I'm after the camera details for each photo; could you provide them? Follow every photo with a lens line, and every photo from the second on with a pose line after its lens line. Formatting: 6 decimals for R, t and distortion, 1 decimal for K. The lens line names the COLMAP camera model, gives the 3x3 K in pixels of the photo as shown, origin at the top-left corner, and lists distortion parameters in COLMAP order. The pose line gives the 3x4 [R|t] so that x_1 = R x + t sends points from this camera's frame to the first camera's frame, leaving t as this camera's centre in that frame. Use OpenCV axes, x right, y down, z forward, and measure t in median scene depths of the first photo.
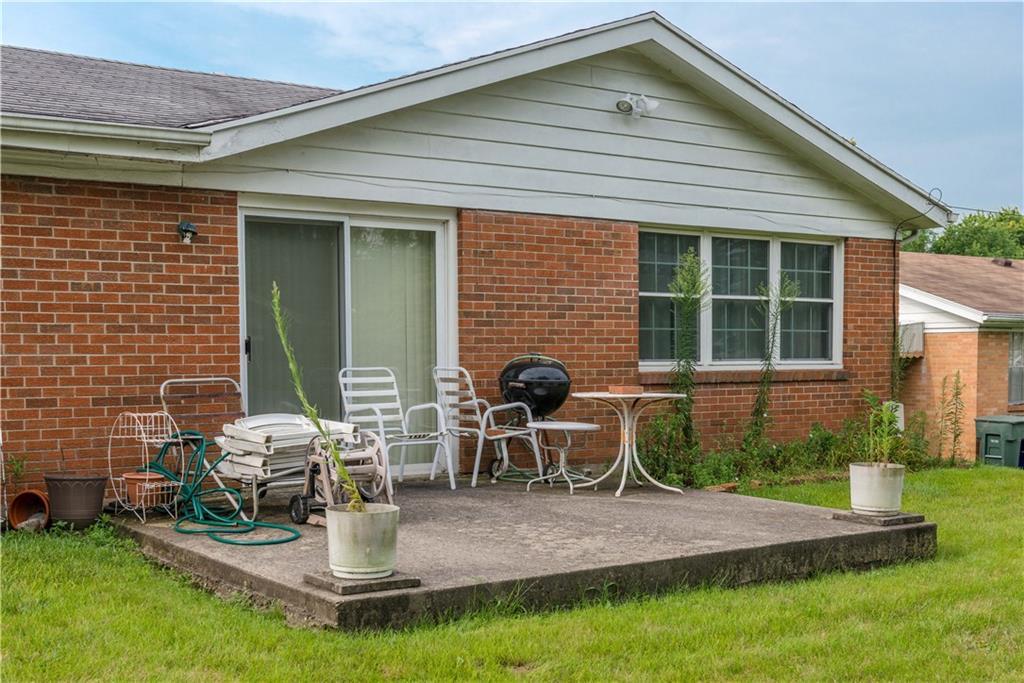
lens RADIAL K [[1343.4, 0, 512.7], [0, 1343.4, 340.4], [0, 0, 1]] dist [-0.008704, 0.000000]
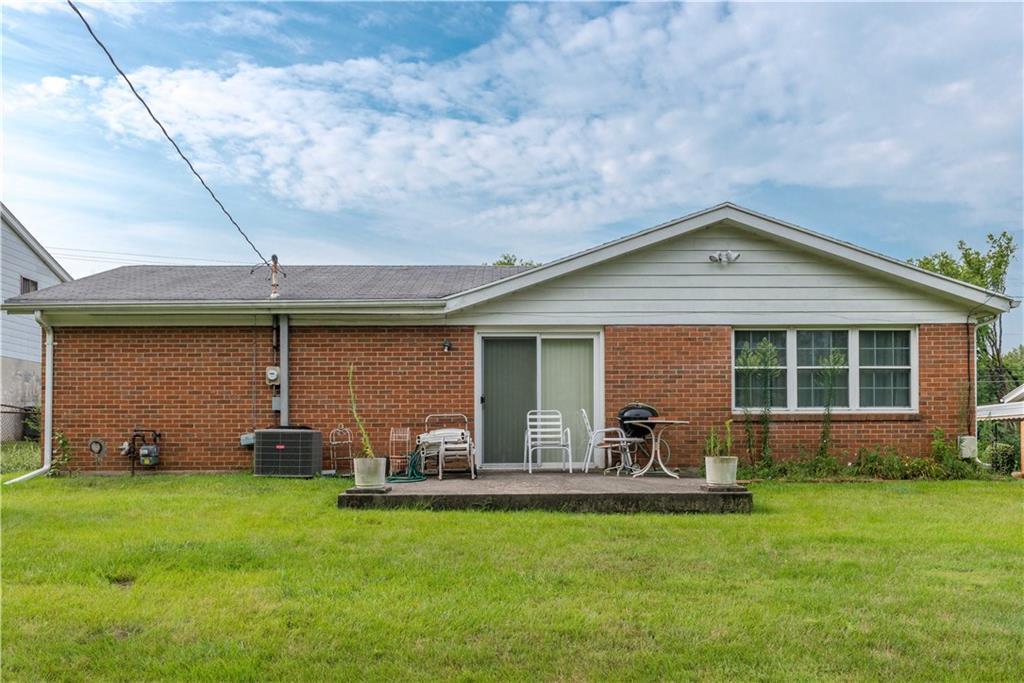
lens RADIAL K [[866.6, 0, 511.9], [0, 866.6, 347.3], [0, 0, 1]] dist [-0.007687, -0.001022]
pose [[0.805613, -0.059845, -0.589412, 0.562399], [0.007009, 0.995778, -0.091526, 0.041354], [0.592401, 0.069603, 0.802631, -0.038376]]
